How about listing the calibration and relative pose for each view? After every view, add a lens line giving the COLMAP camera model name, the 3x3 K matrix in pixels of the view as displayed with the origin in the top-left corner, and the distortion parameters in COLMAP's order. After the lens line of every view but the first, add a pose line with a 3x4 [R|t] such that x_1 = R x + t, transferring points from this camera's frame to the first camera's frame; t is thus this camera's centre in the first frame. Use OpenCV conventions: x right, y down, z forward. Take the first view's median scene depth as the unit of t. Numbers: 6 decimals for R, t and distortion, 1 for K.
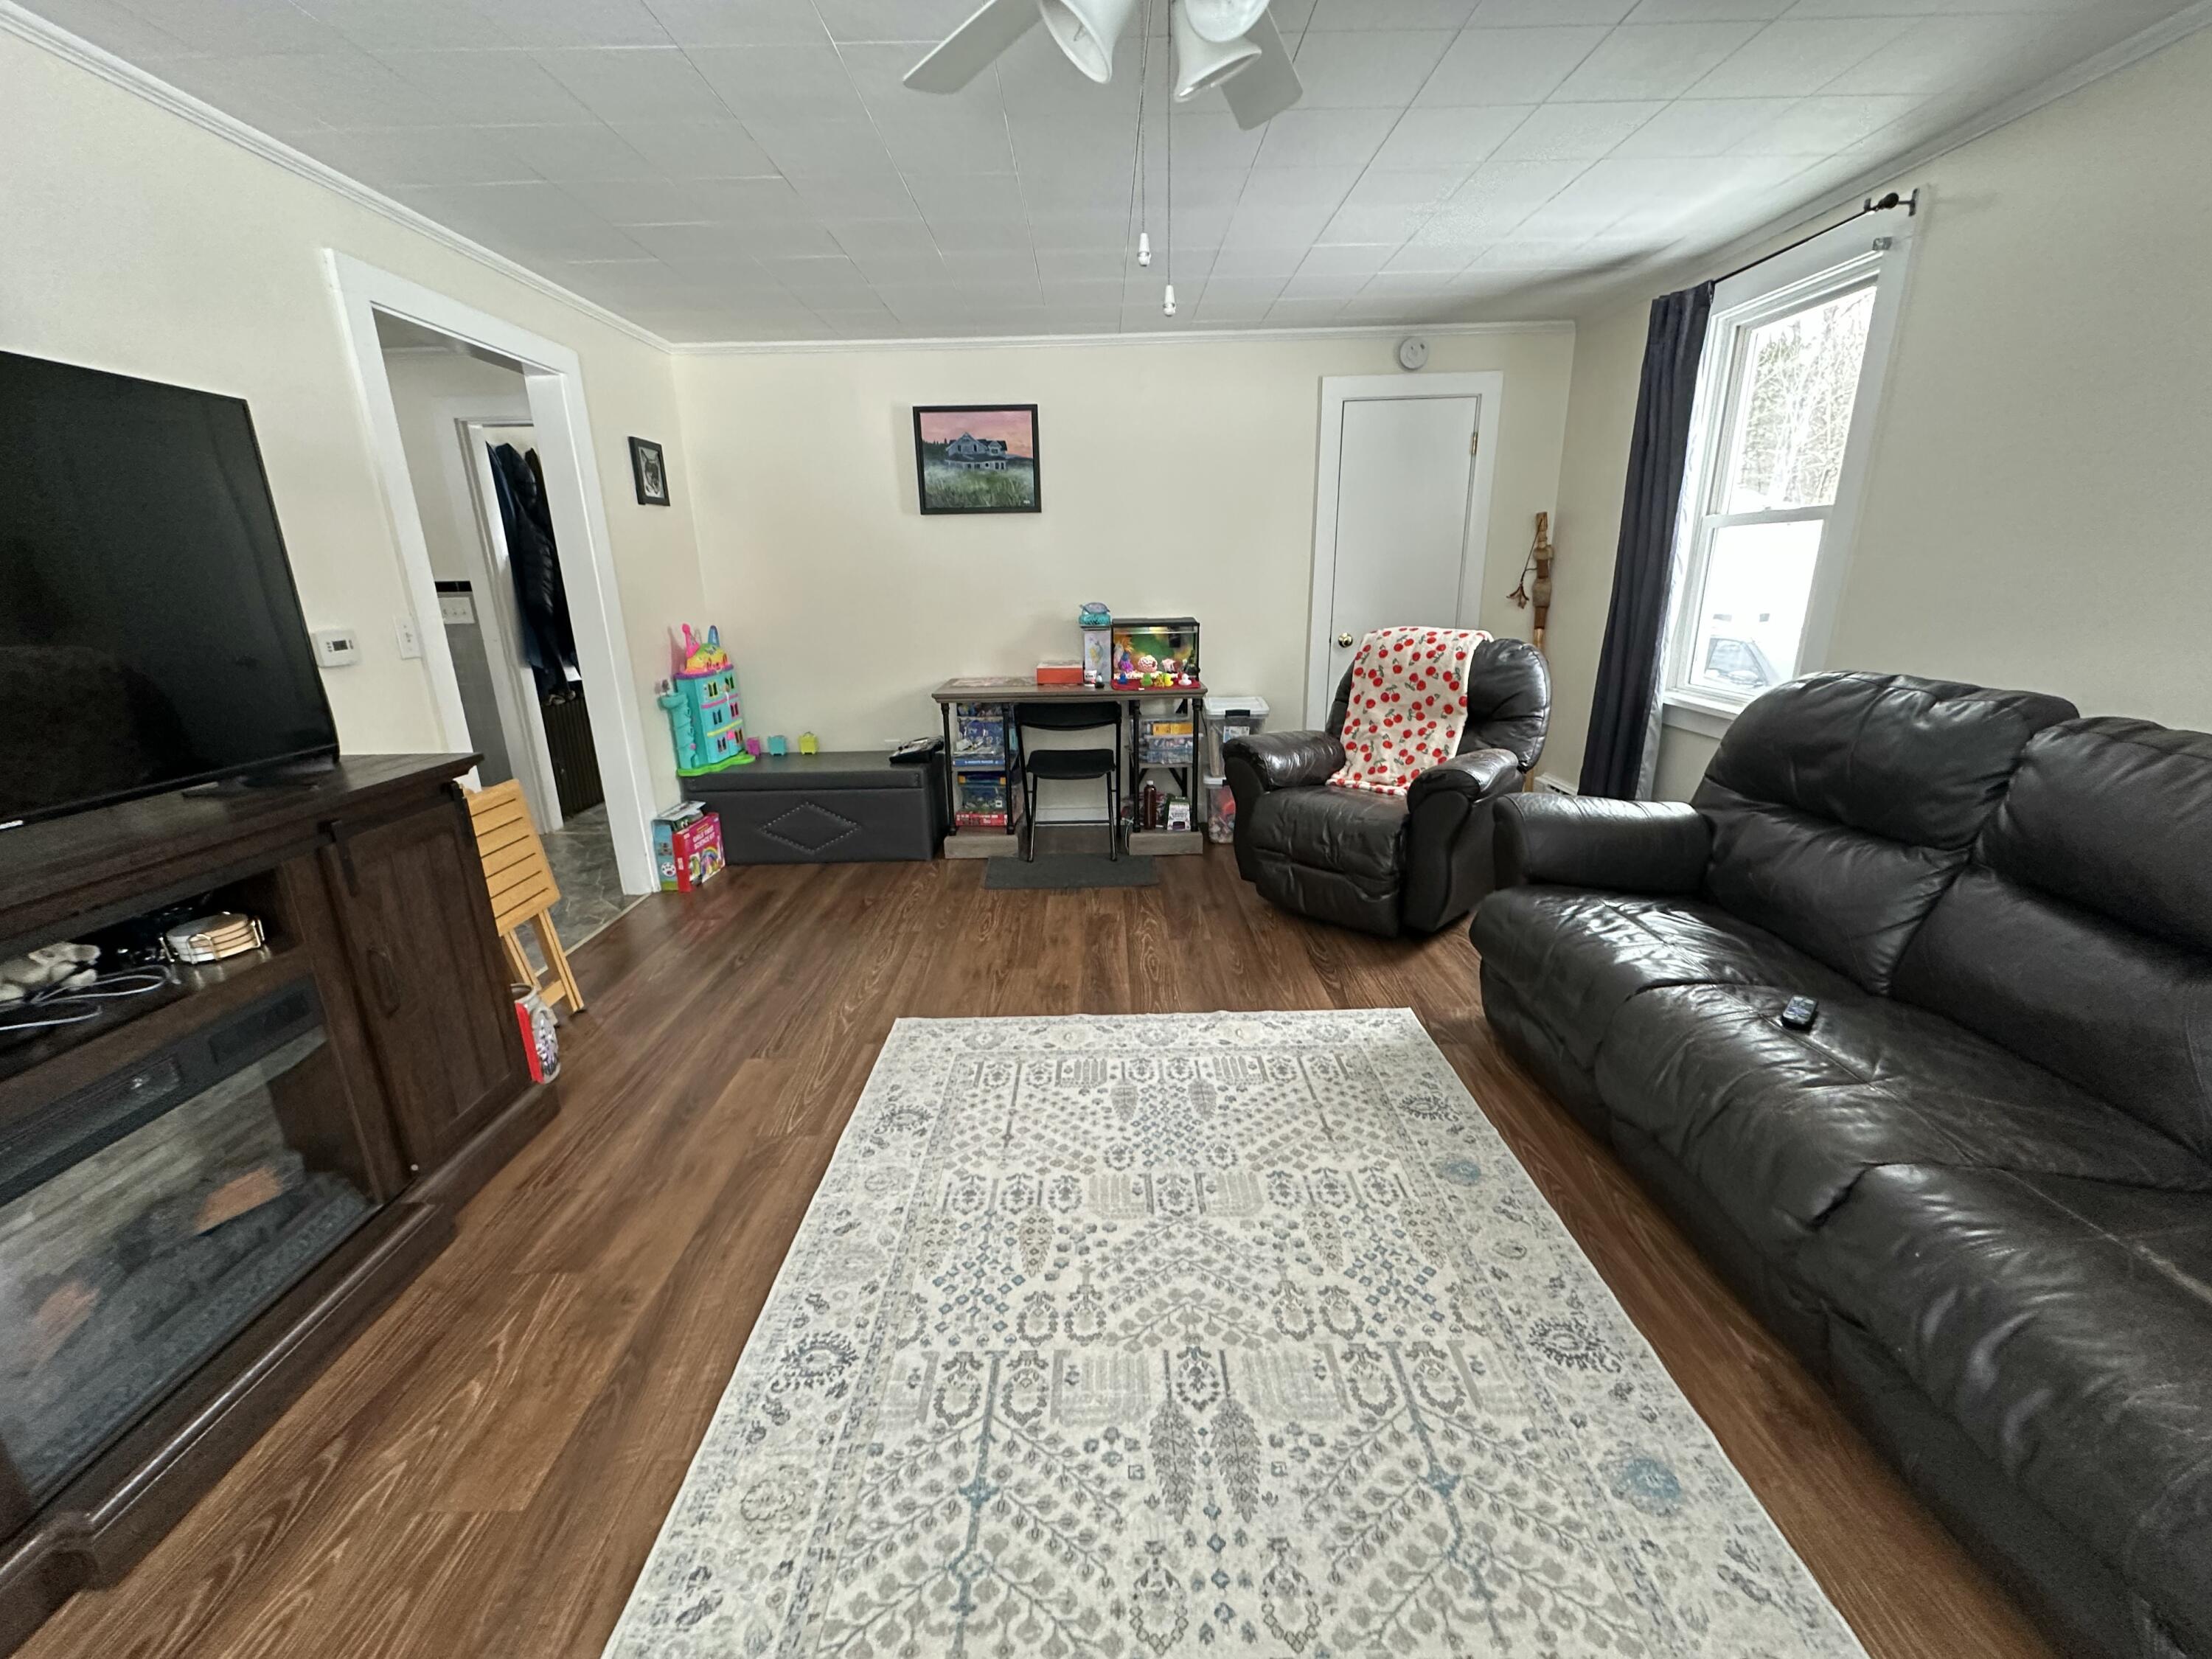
lens RADIAL K [[881.9, 0, 1106.0], [0, 881.9, 829.5], [0, 0, 1]] dist [-0.002782, -0.000111]
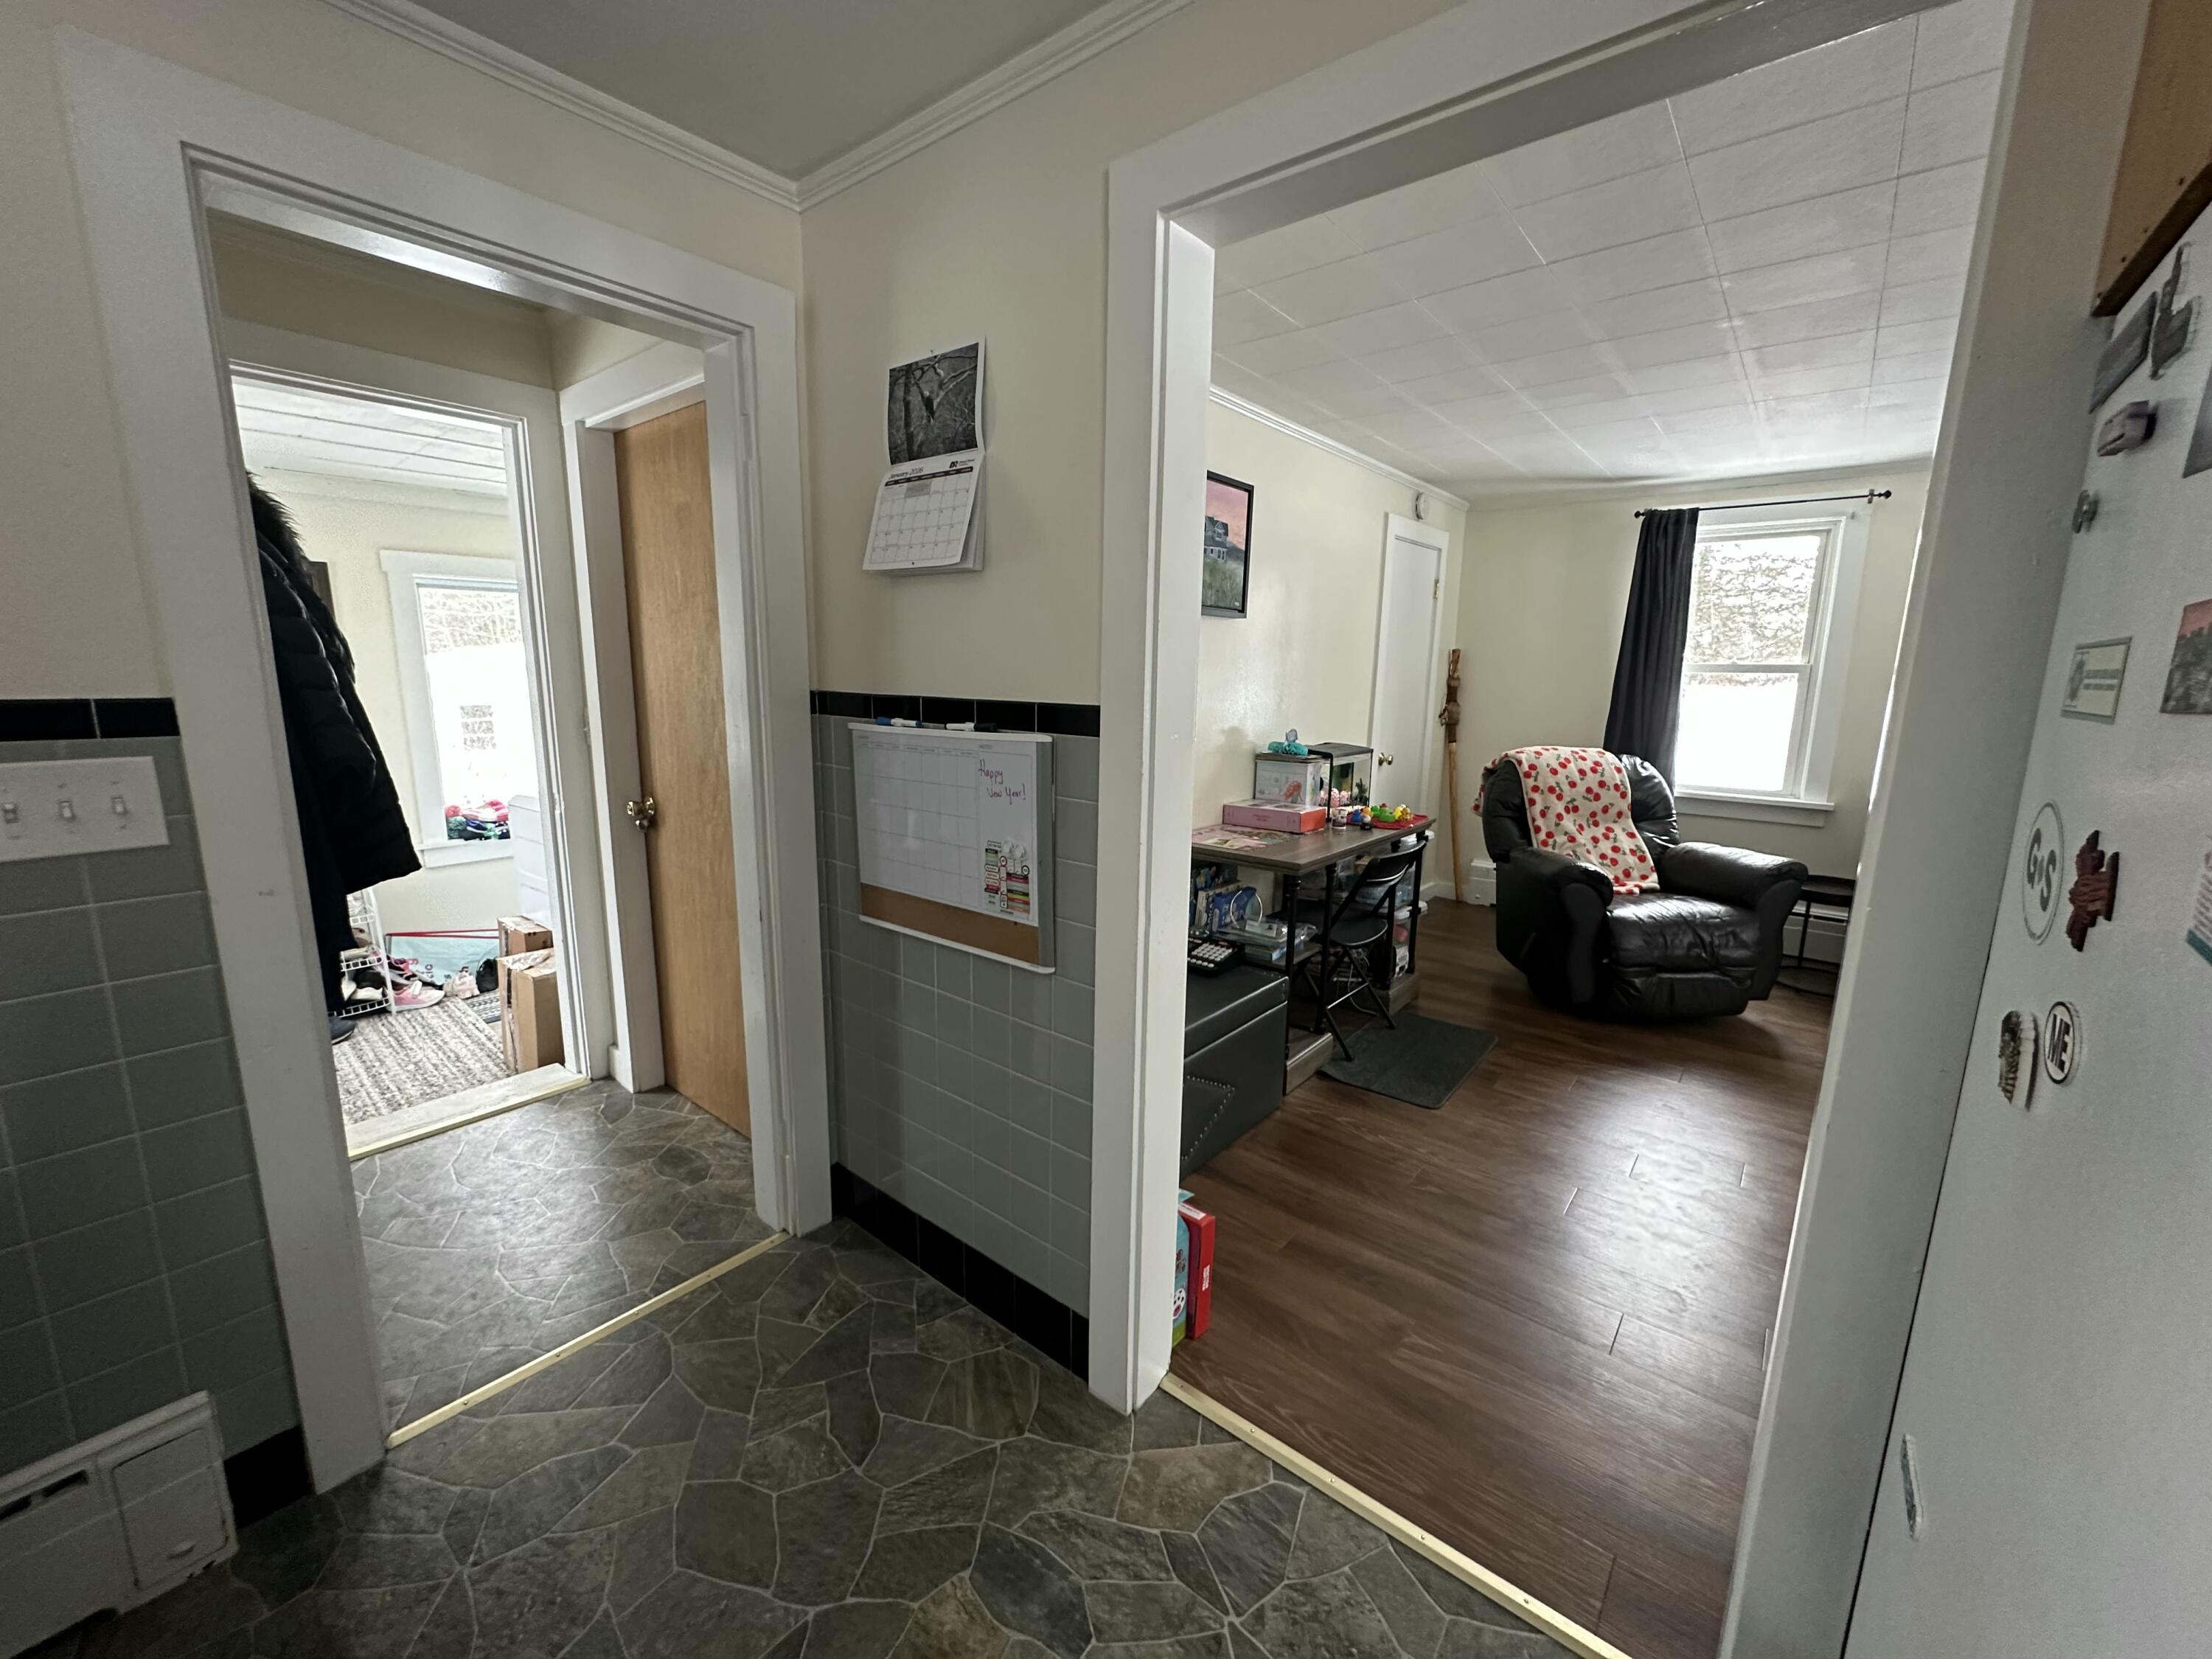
lens RADIAL K [[880.6, 0, 1106.0], [0, 880.6, 829.5], [0, 0, 1]] dist [-0.000692, 0.000141]
pose [[0.637496, -0.108694, 0.762748, -0.910547], [0.189014, 0.981808, -0.018065, -0.216495], [-0.746909, 0.155686, 0.646444, 0.723060]]
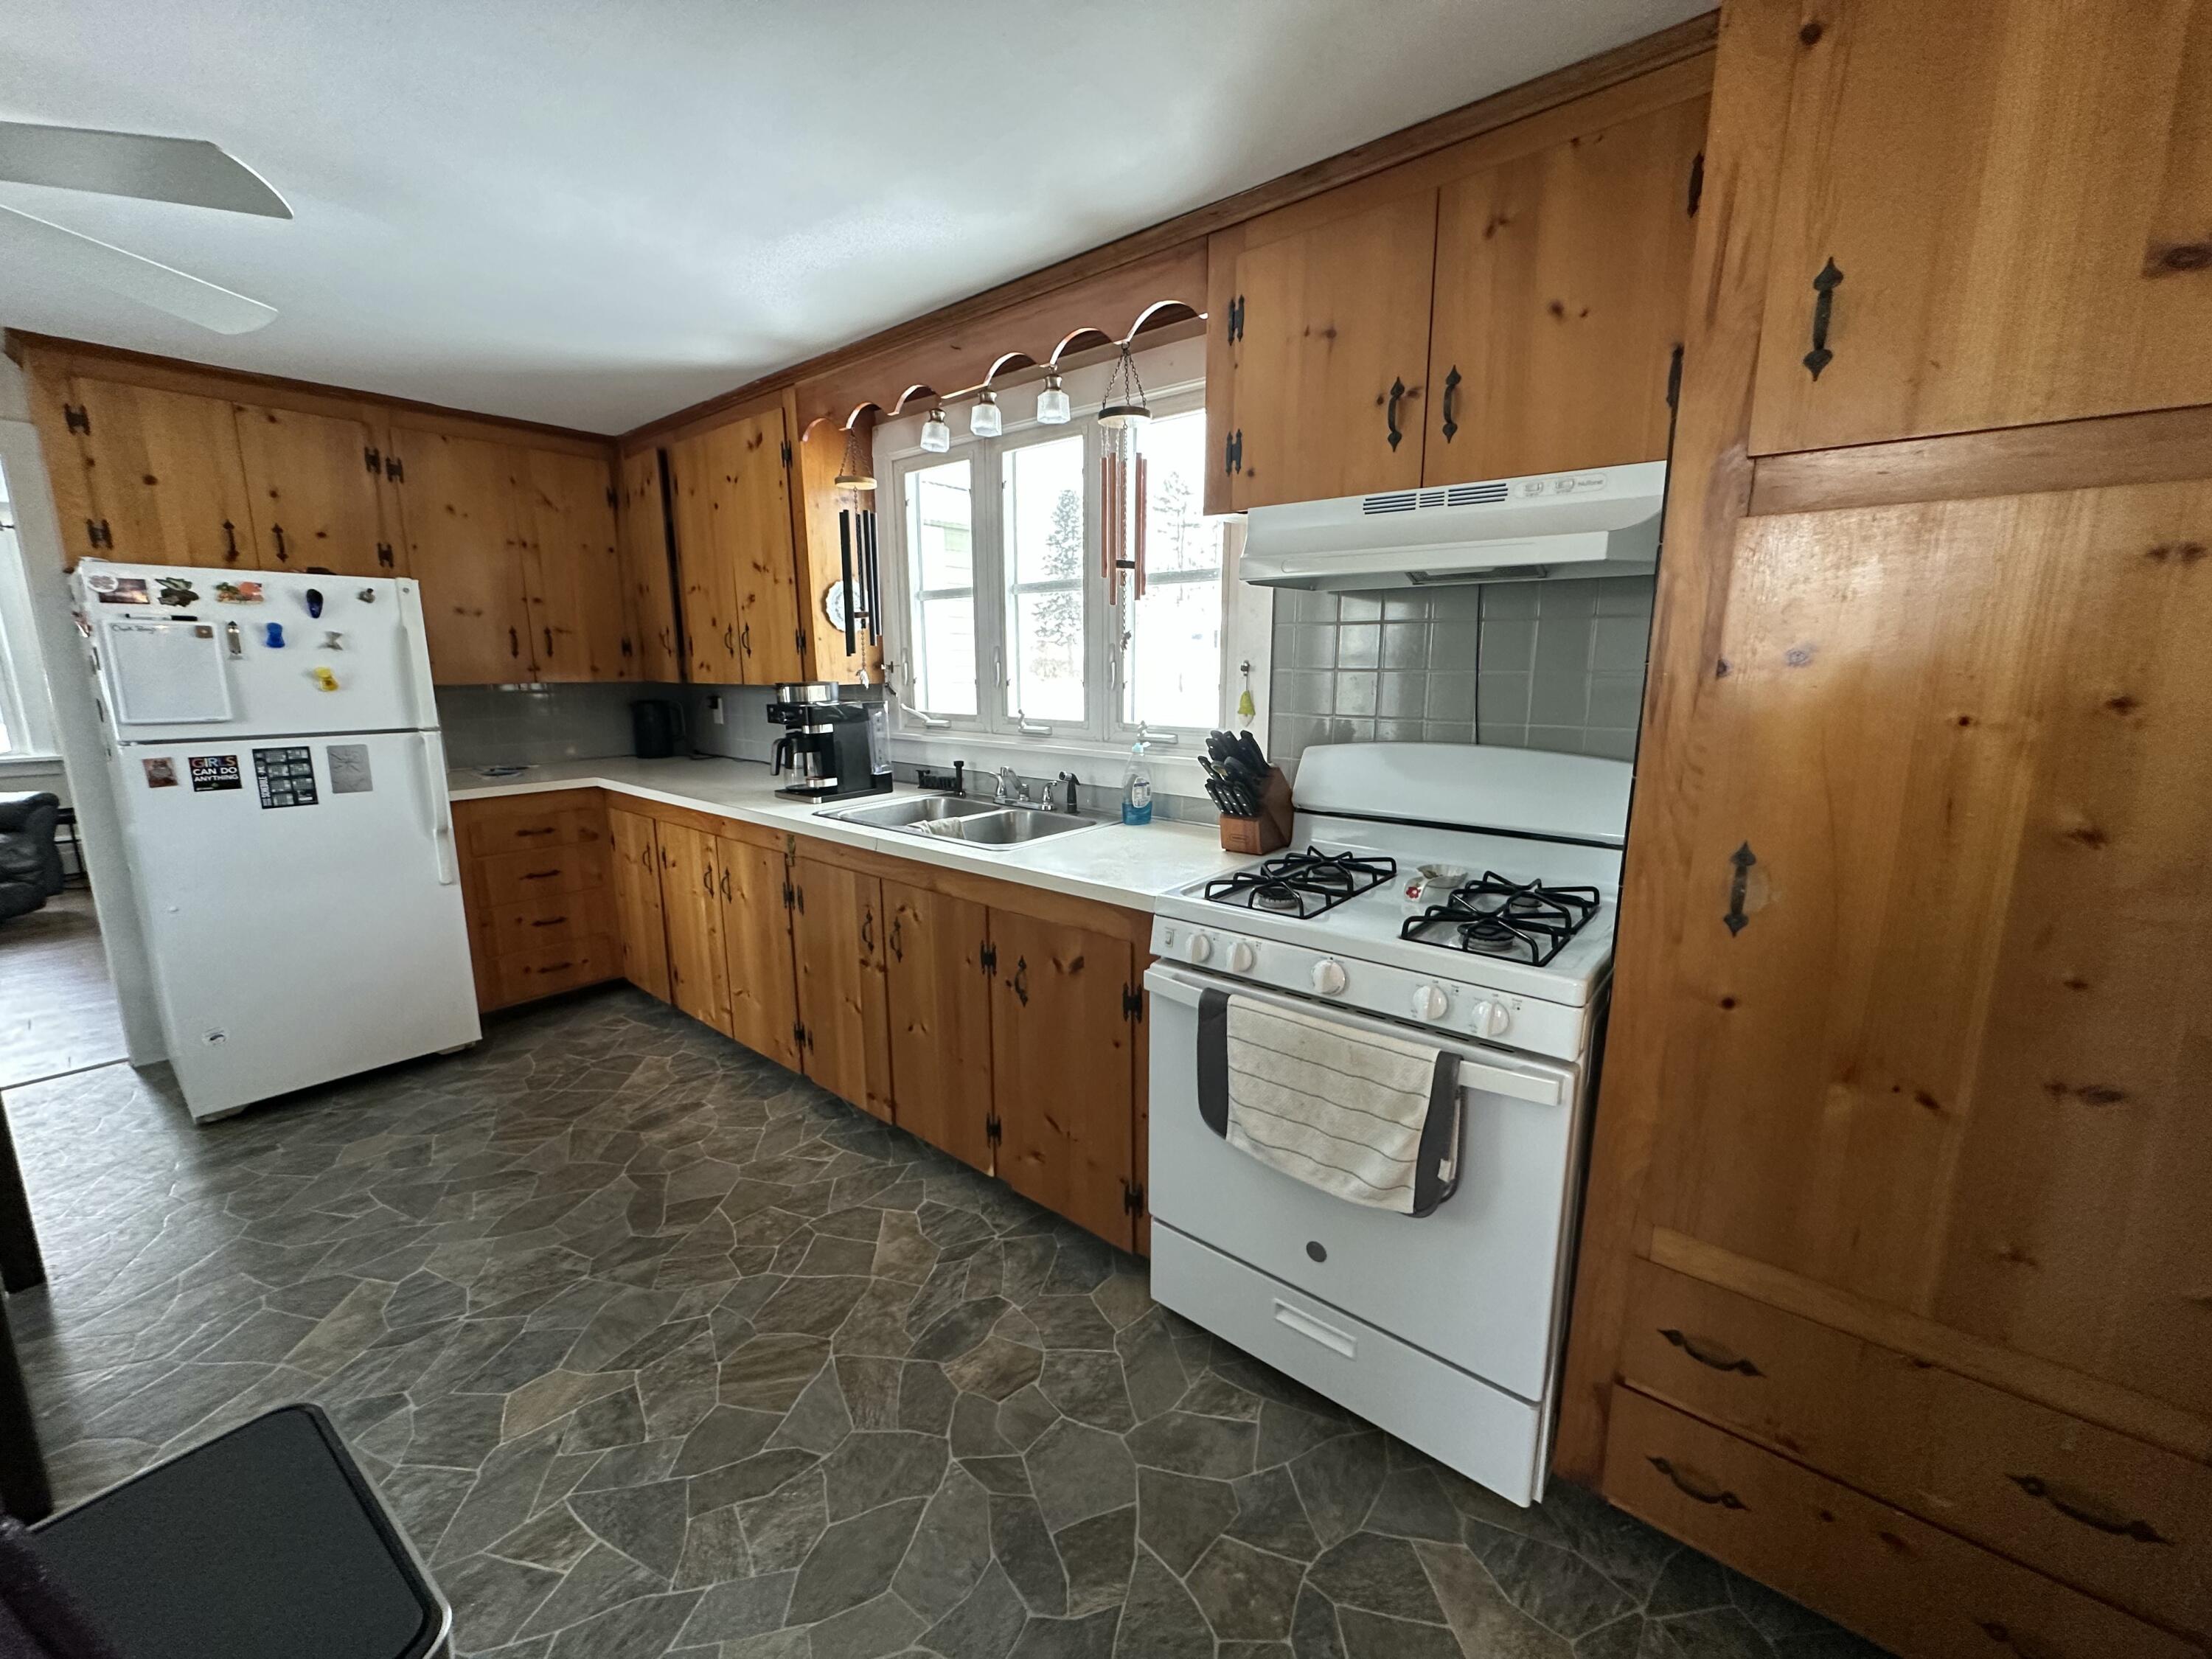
lens RADIAL K [[881.9, 0, 1106.0], [0, 881.9, 829.5], [0, 0, 1]] dist [-0.002782, -0.000111]
pose [[-0.765189, -0.103650, 0.635407, -1.837440], [0.194044, 0.903929, 0.381129, -0.204975], [-0.613867, 0.414932, -0.671564, 0.716193]]
